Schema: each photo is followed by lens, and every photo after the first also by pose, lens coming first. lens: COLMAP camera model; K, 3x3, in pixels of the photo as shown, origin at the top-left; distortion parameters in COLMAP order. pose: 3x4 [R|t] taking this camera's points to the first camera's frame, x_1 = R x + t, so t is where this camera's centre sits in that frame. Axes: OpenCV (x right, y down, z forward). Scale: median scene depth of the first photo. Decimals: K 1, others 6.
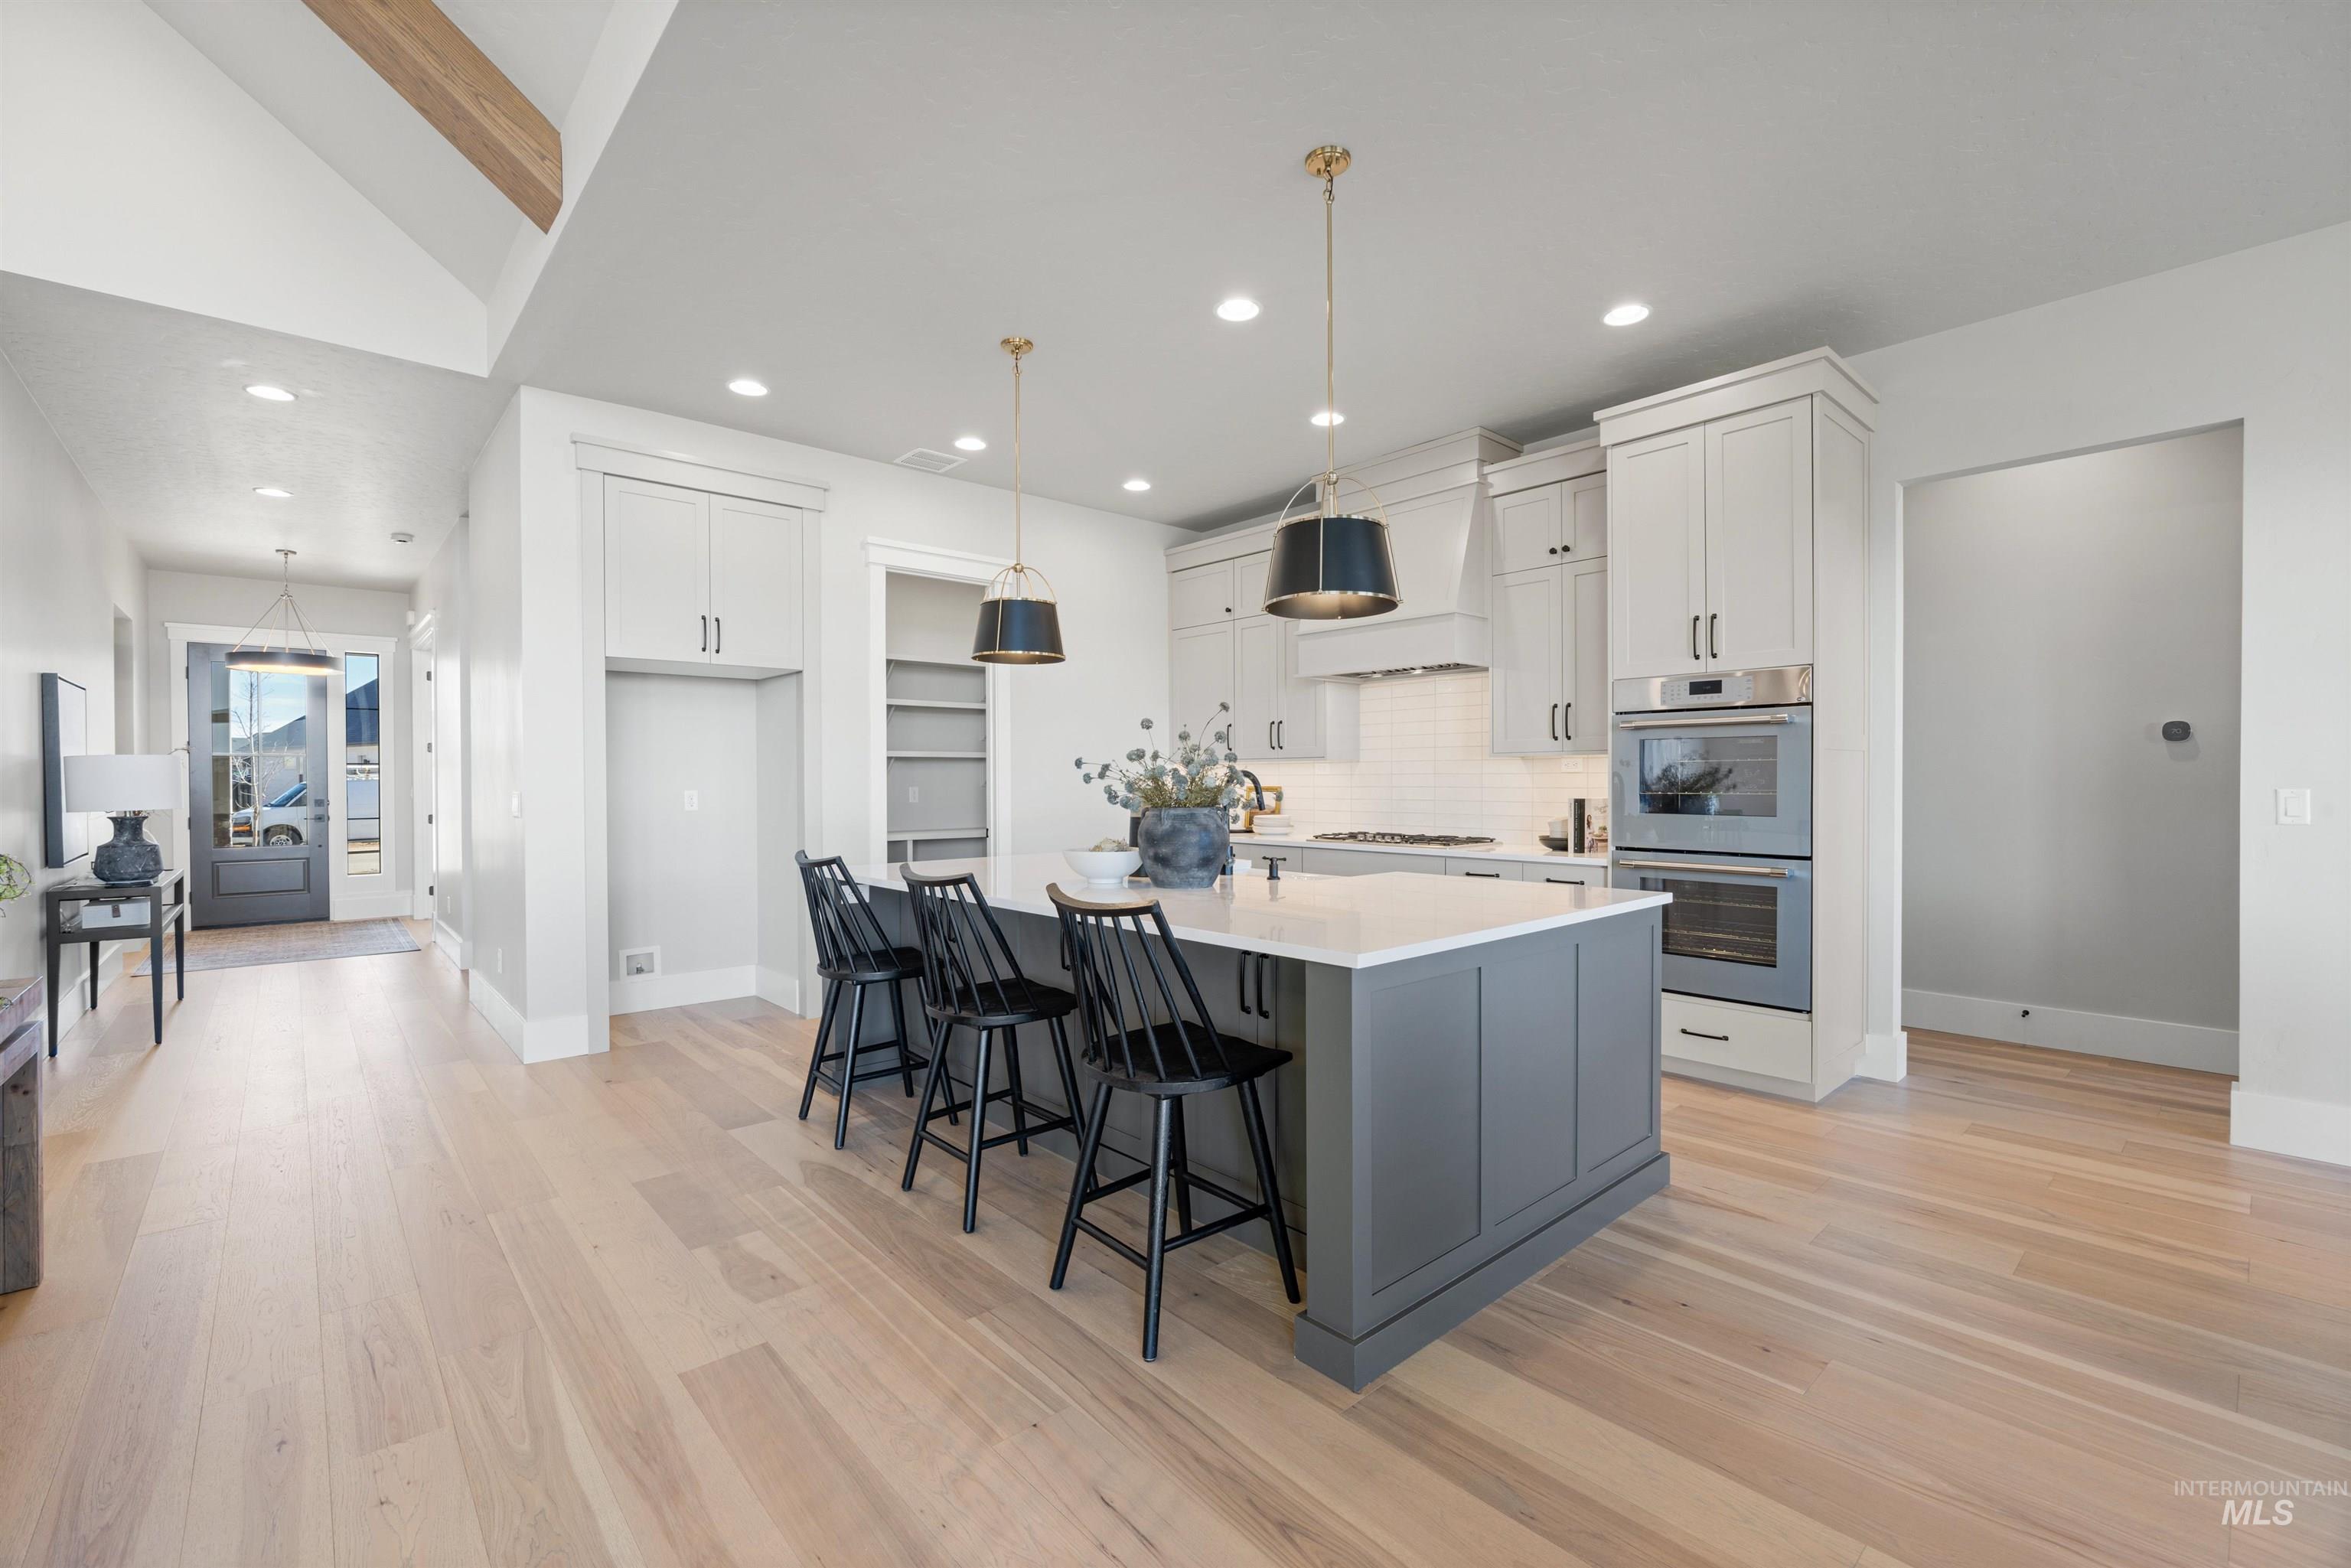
lens RADIAL K [[995.8, 0, 1177.2], [0, 995.8, 782.1], [0, 0, 1]] dist [-0.006011, 0.000854]
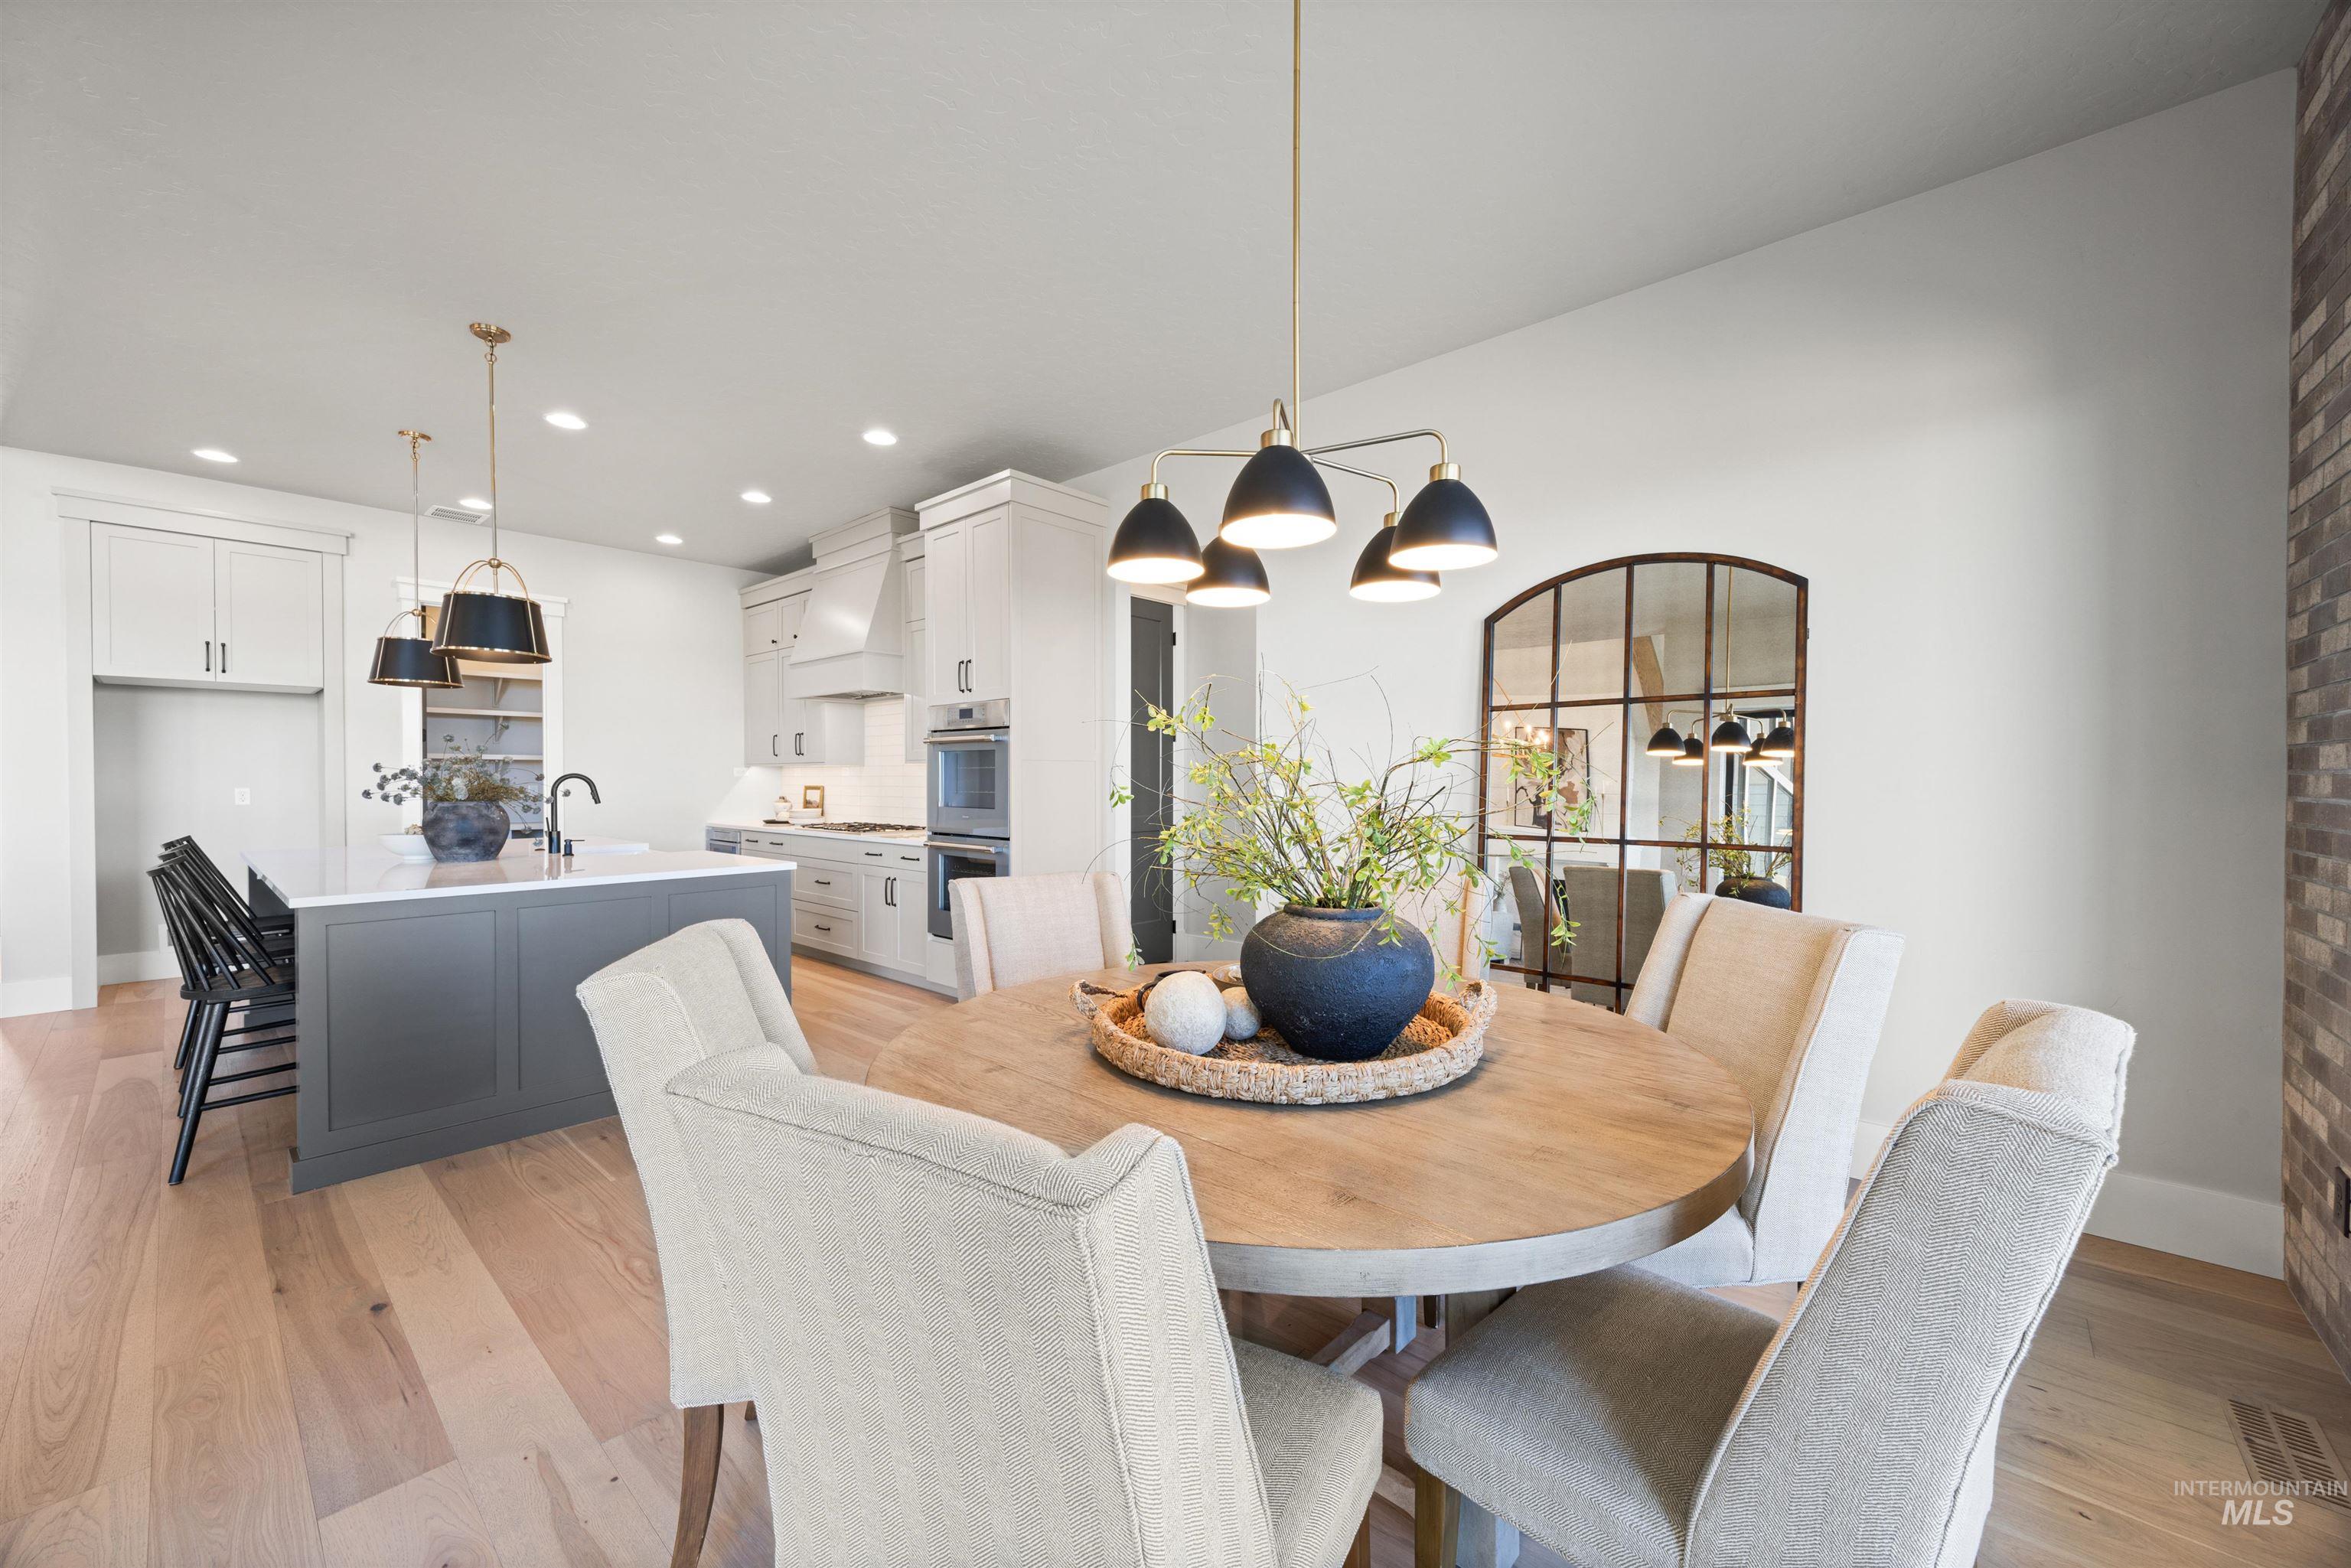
lens RADIAL K [[904.5, 0, 1231.1], [0, 904.5, 782.4], [0, 0, 1]] dist [-0.002720, 0.000495]
pose [[0.993086, 0.003207, 0.117342, 1.648183], [-0.003566, 0.999990, 0.002850, -0.014436], [-0.117332, -0.003249, 0.993087, -0.588491]]
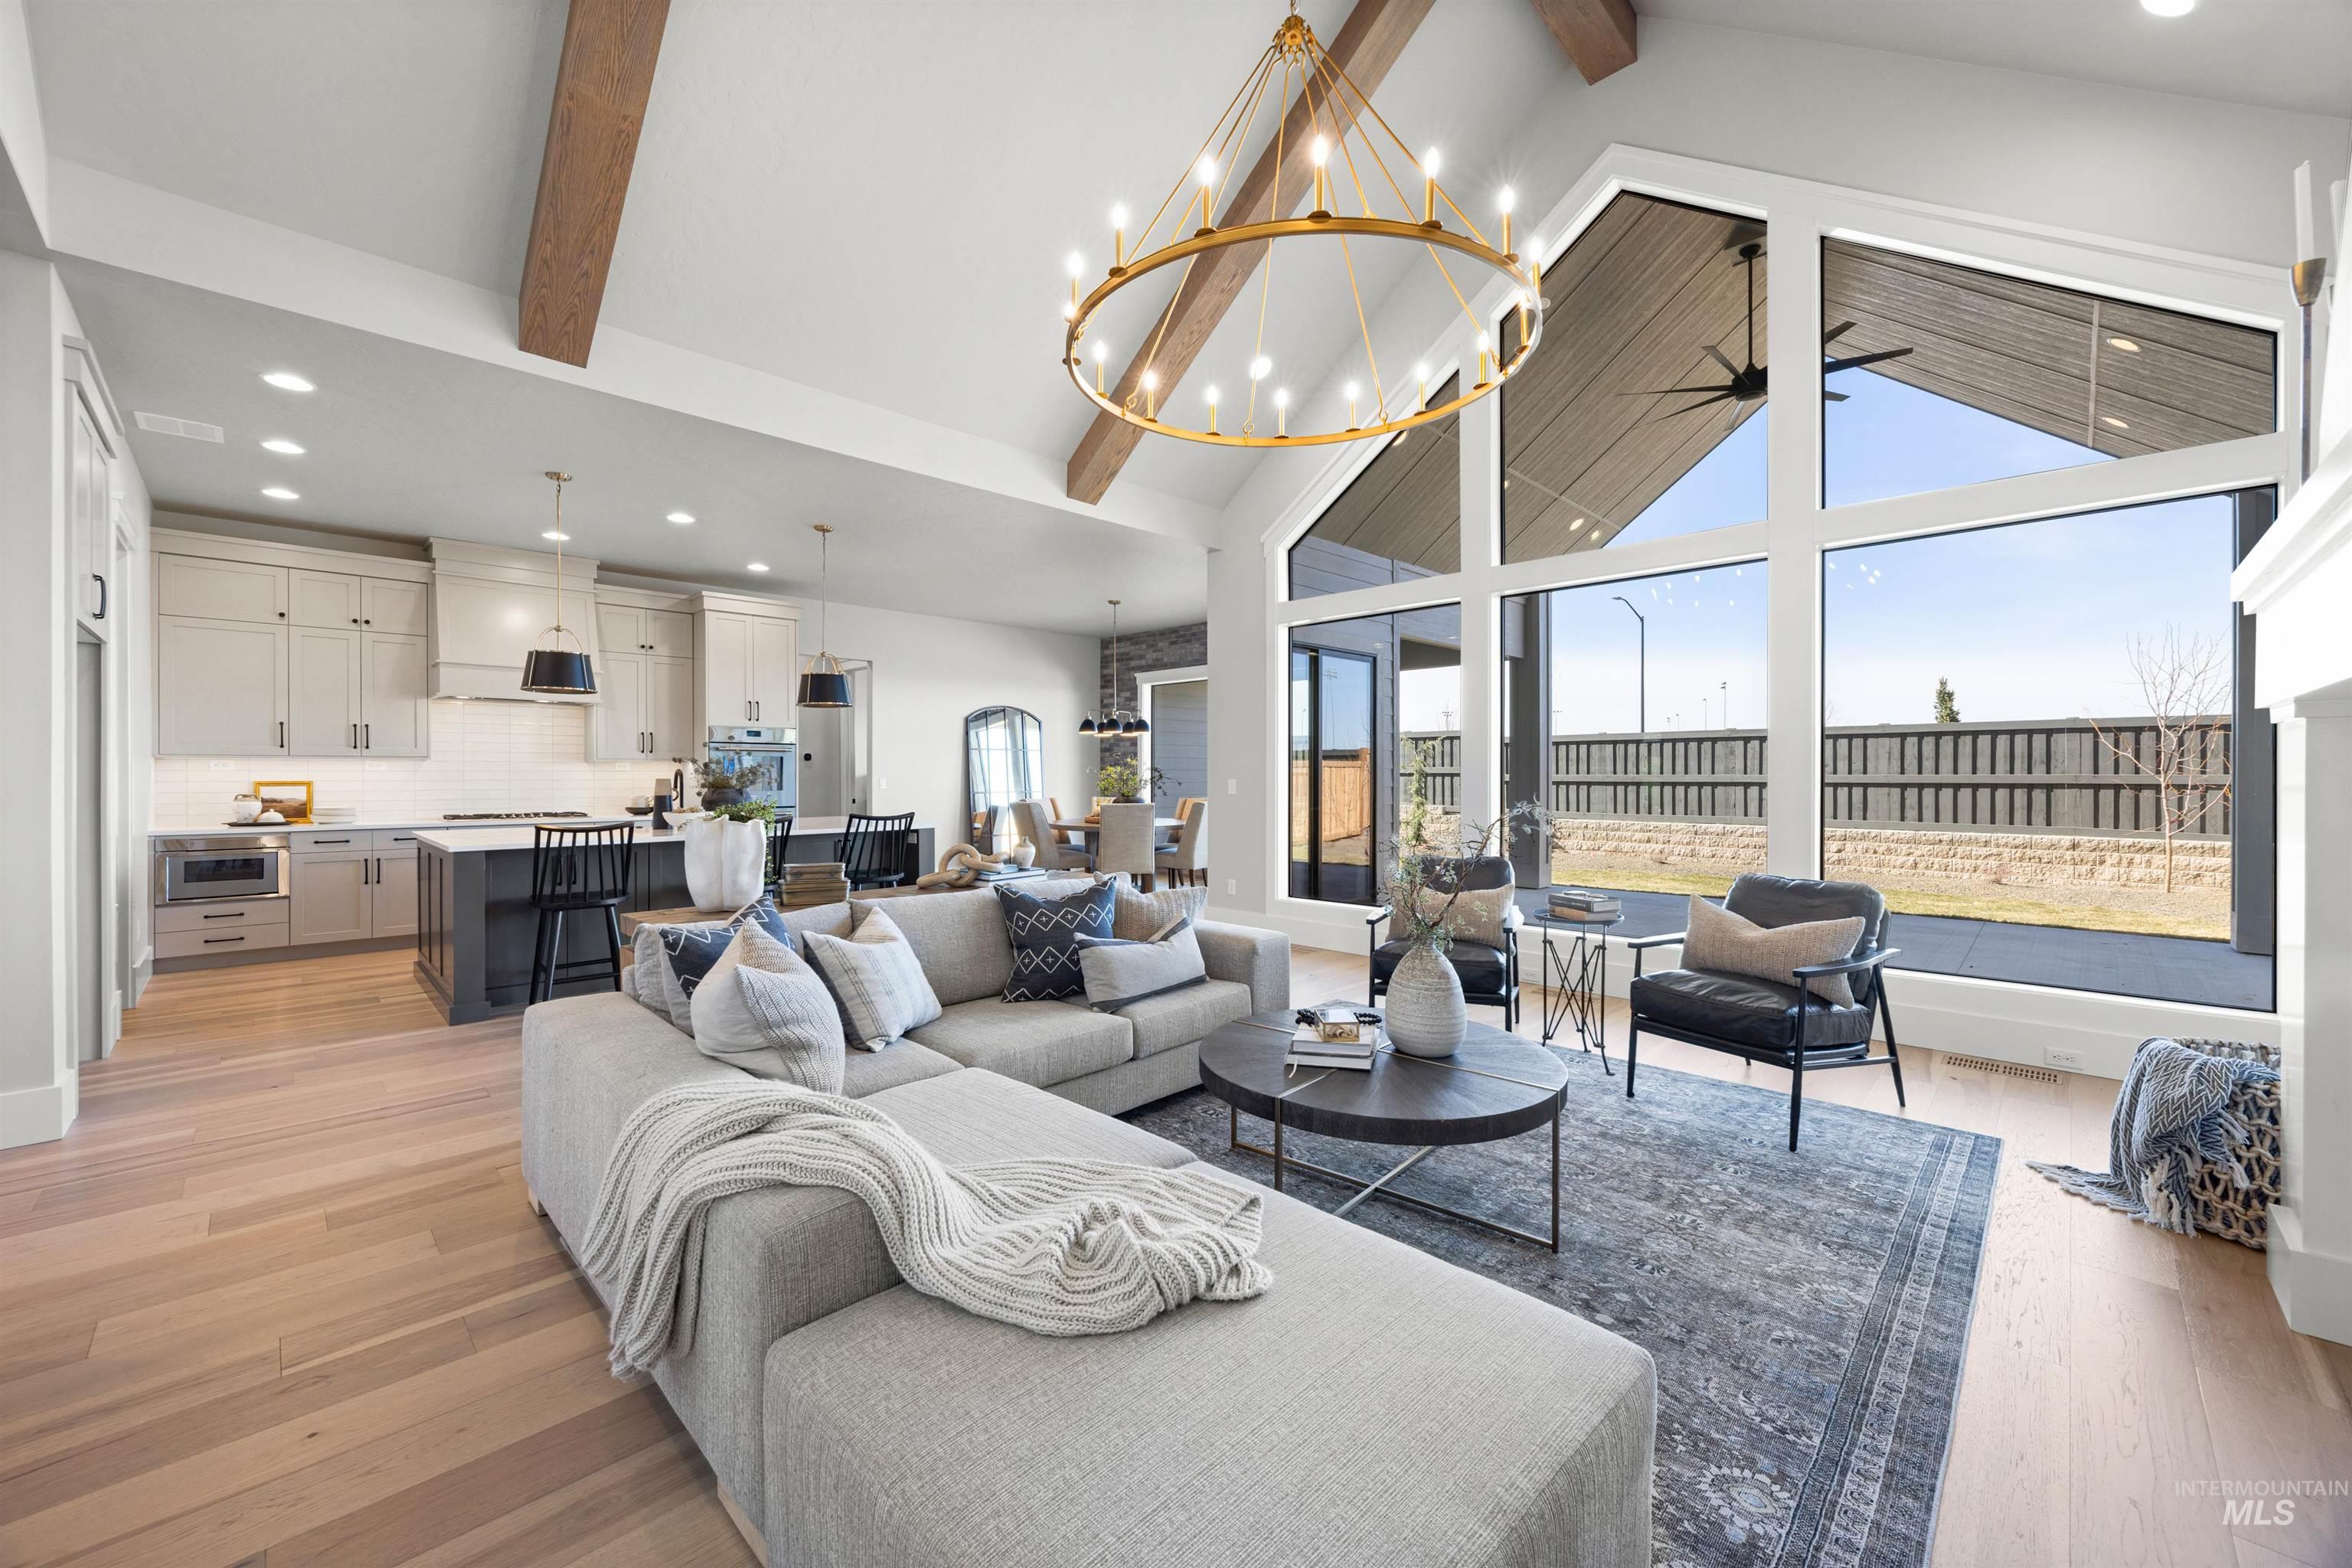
lens RADIAL K [[904.9, 0, 1170.6], [0, 904.9, 774.3], [0, 0, 1]] dist [-0.002720, 0.000495]
pose [[-0.061482, 0.001804, 0.998107, -3.408558], [0.003907, 0.999991, -0.001567, 0.010245], [-0.998101, 0.003803, -0.061488, 0.400697]]
